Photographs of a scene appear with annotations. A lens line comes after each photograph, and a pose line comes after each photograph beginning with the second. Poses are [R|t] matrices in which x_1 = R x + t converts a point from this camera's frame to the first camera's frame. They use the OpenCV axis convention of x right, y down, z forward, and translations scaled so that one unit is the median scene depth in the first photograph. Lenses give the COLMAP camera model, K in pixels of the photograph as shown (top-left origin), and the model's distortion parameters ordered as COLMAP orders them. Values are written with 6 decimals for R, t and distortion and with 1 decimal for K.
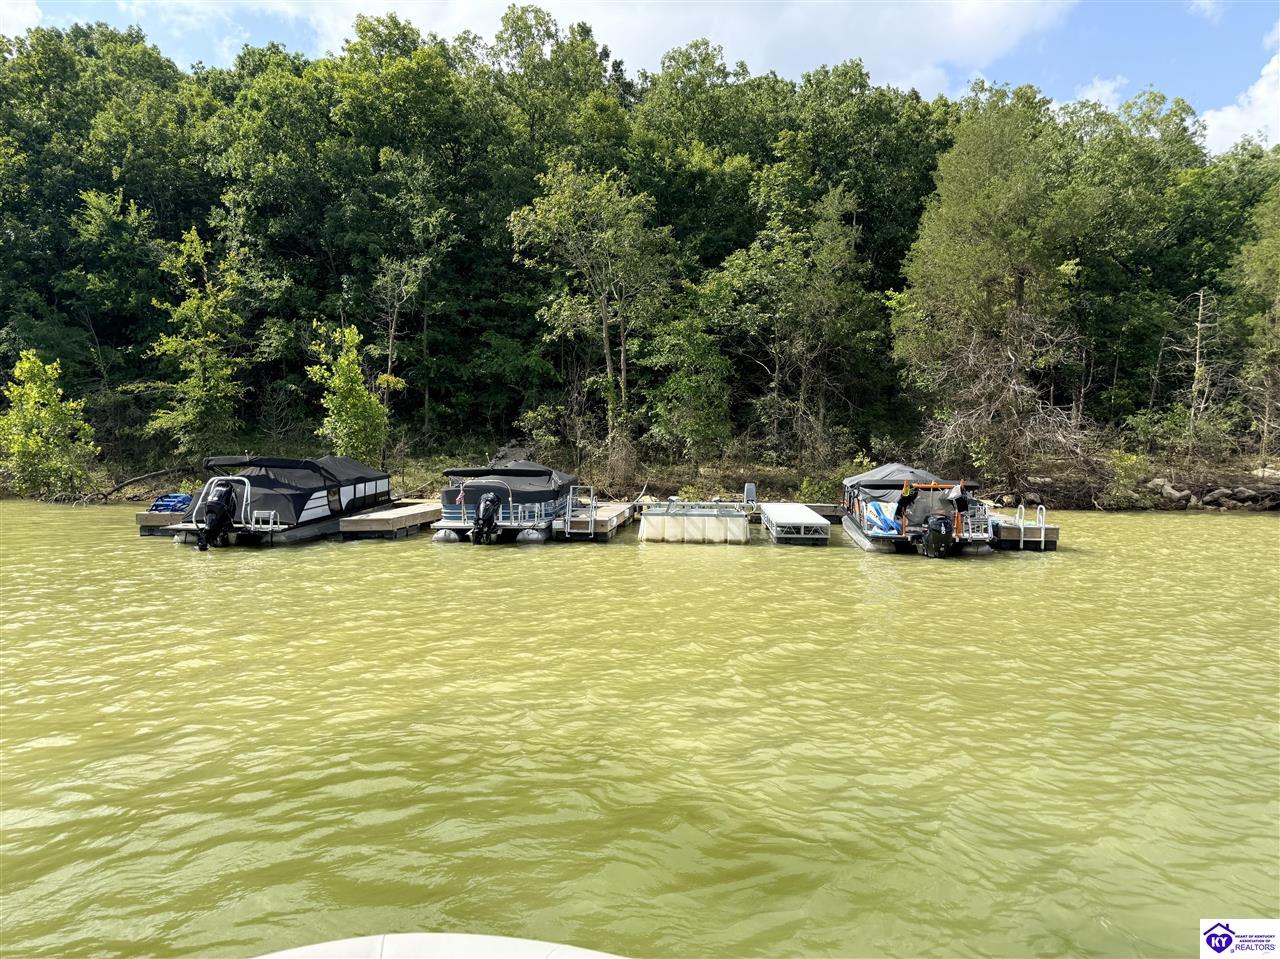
lens RADIAL K [[915.2, 0, 640.0], [0, 915.2, 479.5], [0, 0, 1]] dist [0.104844, -0.094188]
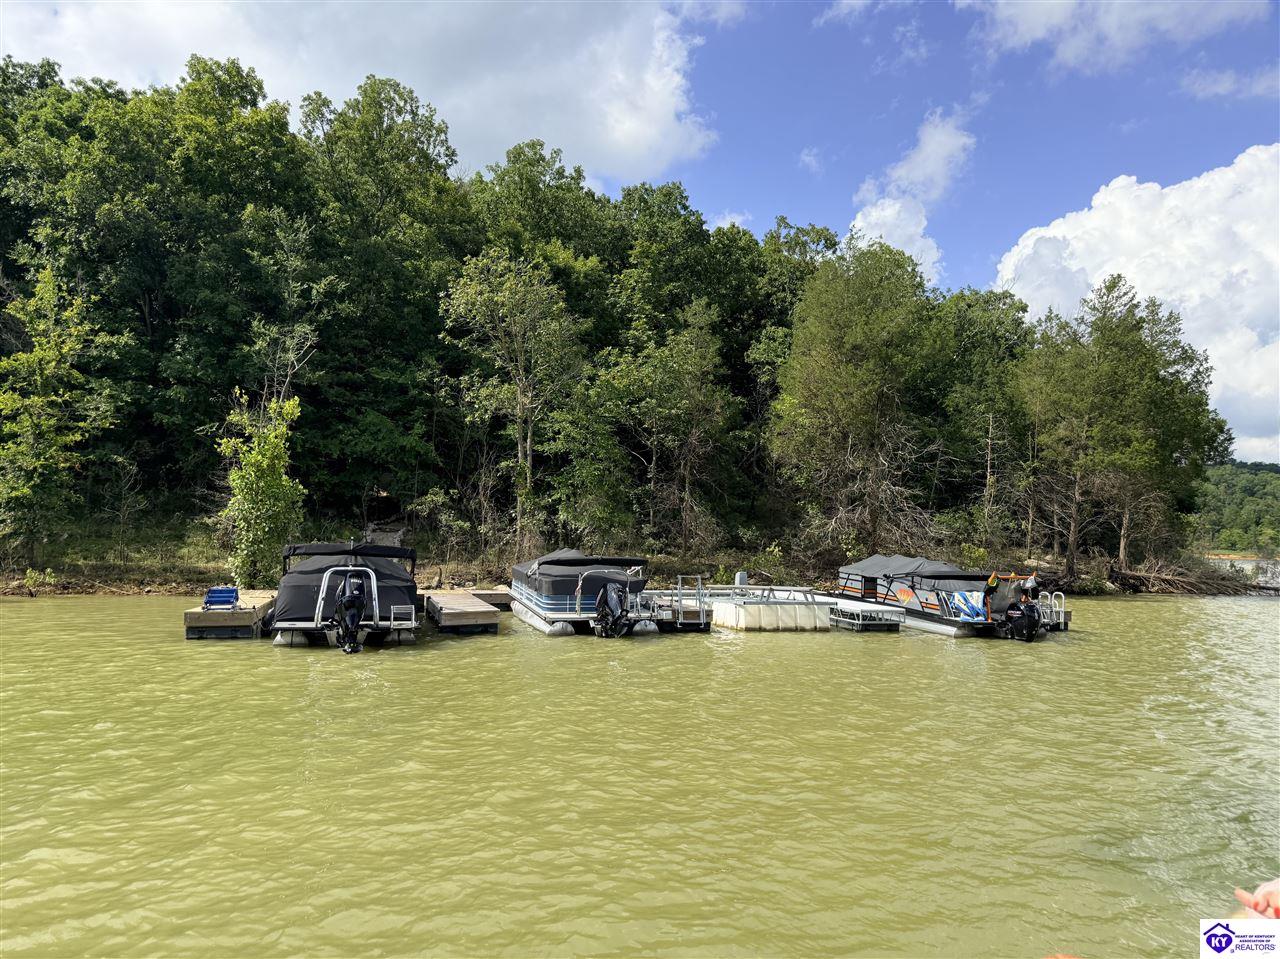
lens RADIAL K [[915.2, 0, 640.0], [0, 915.2, 479.5], [0, 0, 1]] dist [0.104844, -0.094188]
pose [[0.932890, 0.035736, 0.358384, -0.258610], [-0.003280, 0.995867, -0.090765, -0.003771], [-0.360147, 0.083498, 0.929151, 0.037077]]
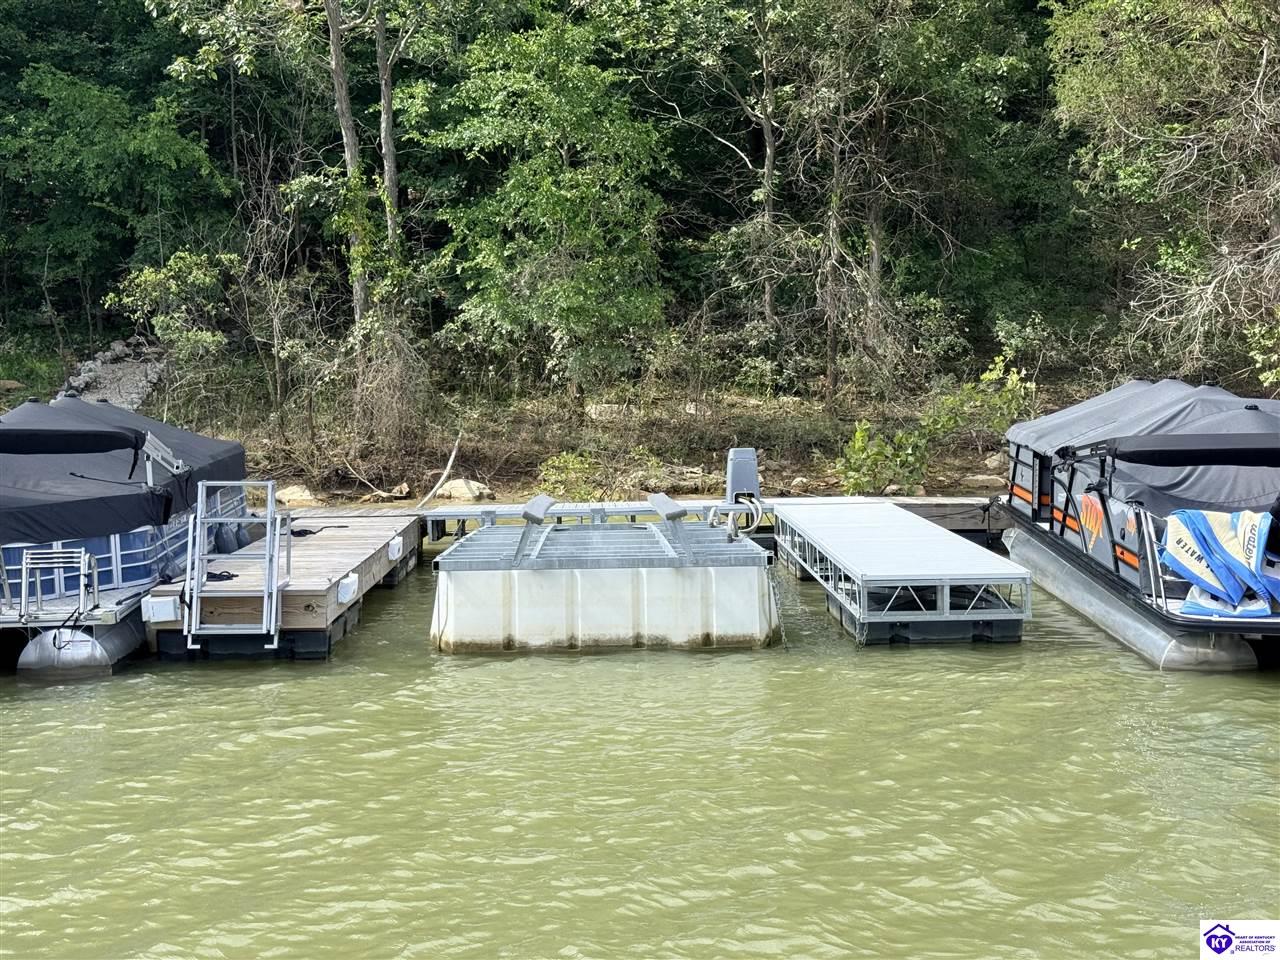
lens RADIAL K [[1851.9, 0, 640.0], [0, 1851.9, 480.0], [0, 0, 1]] dist [0.098812, -0.056178]
pose [[0.994324, -0.028572, 0.102483, 0.003610], [0.025361, 0.999150, 0.032495, -0.005251], [-0.103324, -0.029712, 0.994204, 0.196422]]
